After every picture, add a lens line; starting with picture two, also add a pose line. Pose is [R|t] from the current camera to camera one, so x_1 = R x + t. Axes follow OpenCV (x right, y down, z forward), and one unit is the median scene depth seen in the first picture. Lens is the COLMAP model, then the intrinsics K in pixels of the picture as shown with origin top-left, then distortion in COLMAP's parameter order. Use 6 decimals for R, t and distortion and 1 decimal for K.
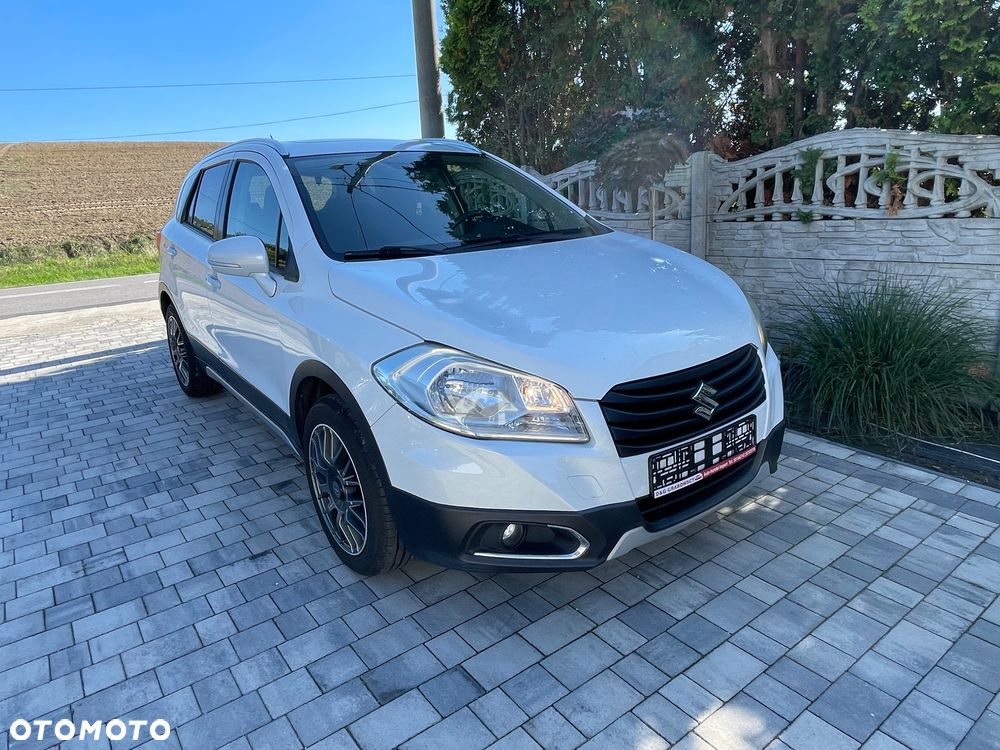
lens RADIAL K [[671.7, 0, 492.5], [0, 671.7, 364.9], [0, 0, 1]] dist [-0.001554, -0.002640]
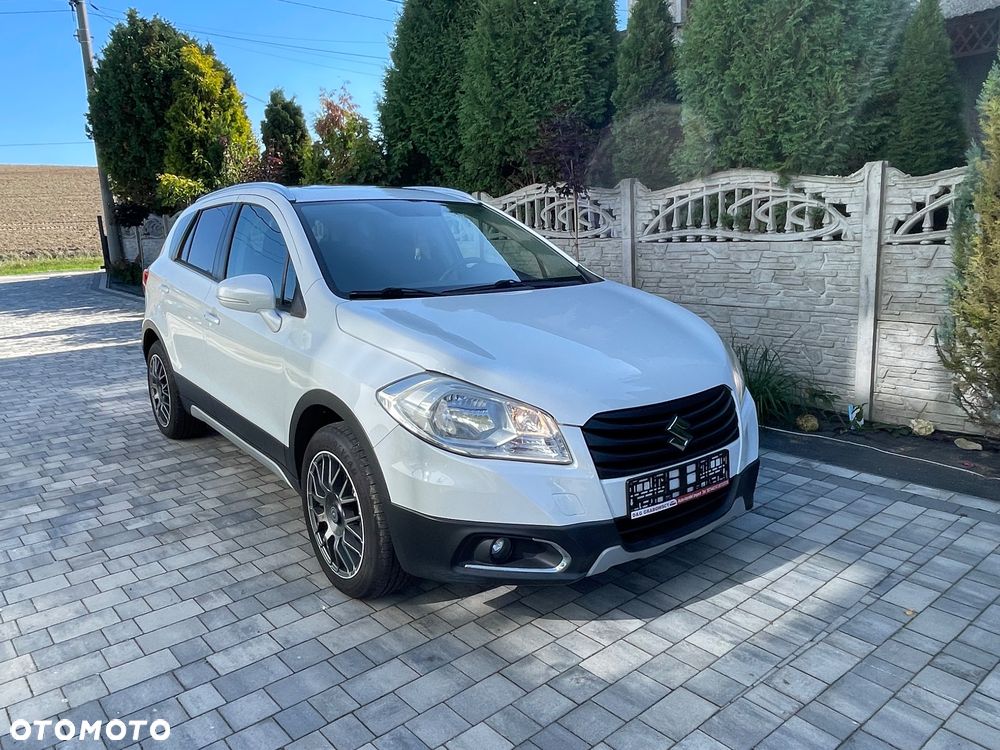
lens RADIAL K [[730.3, 0, 502.3], [0, 730.3, 375.8], [0, 0, 1]] dist [-0.001651, -0.001054]
pose [[0.999358, 0.029370, 0.020524, 0.000225], [-0.027732, 0.996721, -0.076016, 0.059893], [-0.022689, 0.075398, 0.996895, -0.189018]]
